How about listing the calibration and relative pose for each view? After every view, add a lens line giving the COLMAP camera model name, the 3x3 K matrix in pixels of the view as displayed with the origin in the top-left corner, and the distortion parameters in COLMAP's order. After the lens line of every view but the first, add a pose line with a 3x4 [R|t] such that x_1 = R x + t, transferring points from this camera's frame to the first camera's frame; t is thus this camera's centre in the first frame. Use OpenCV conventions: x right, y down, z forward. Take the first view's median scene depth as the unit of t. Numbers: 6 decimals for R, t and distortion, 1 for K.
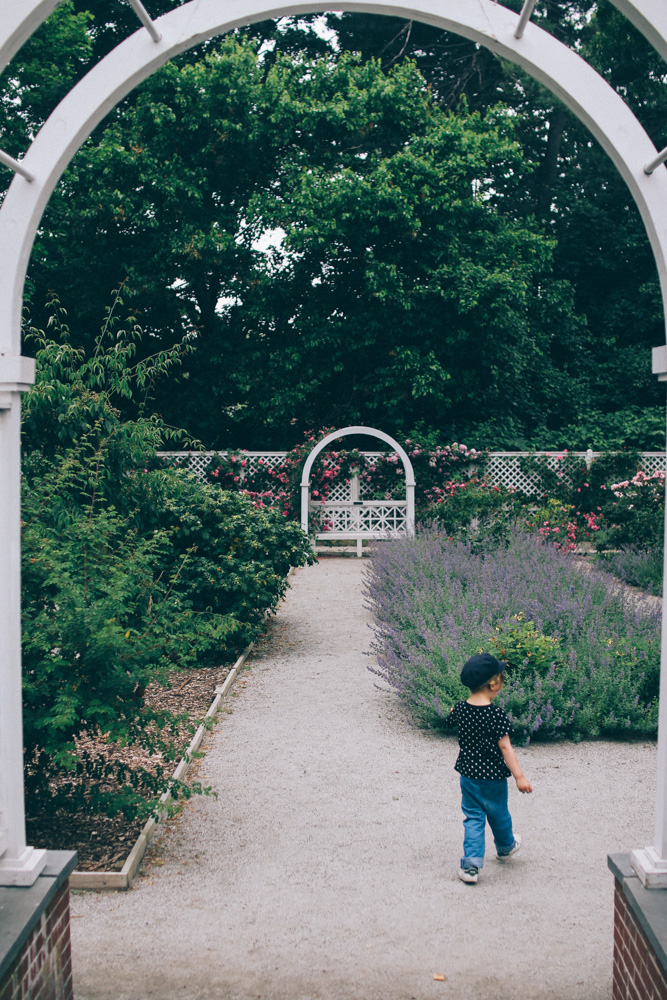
lens RADIAL K [[1759.1, 0, 333.5], [0, 1759.1, 500.0], [0, 0, 1]] dist [-0.330400, -0.013740]
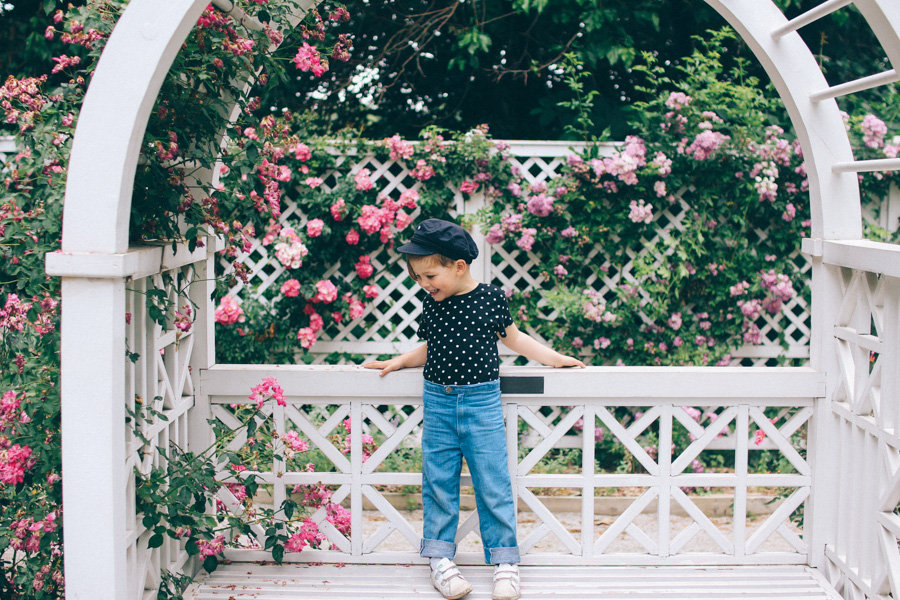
lens RADIAL K [[1537.8, 0, 450.0], [0, 1537.8, 300.0], [0, 0, 1]] dist [-0.051607, -0.068633]
pose [[0.999877, 0.012186, 0.009909, 0.006277], [-0.012374, 0.999742, 0.019055, -0.007038], [-0.009675, -0.019175, 0.999769, 0.760740]]
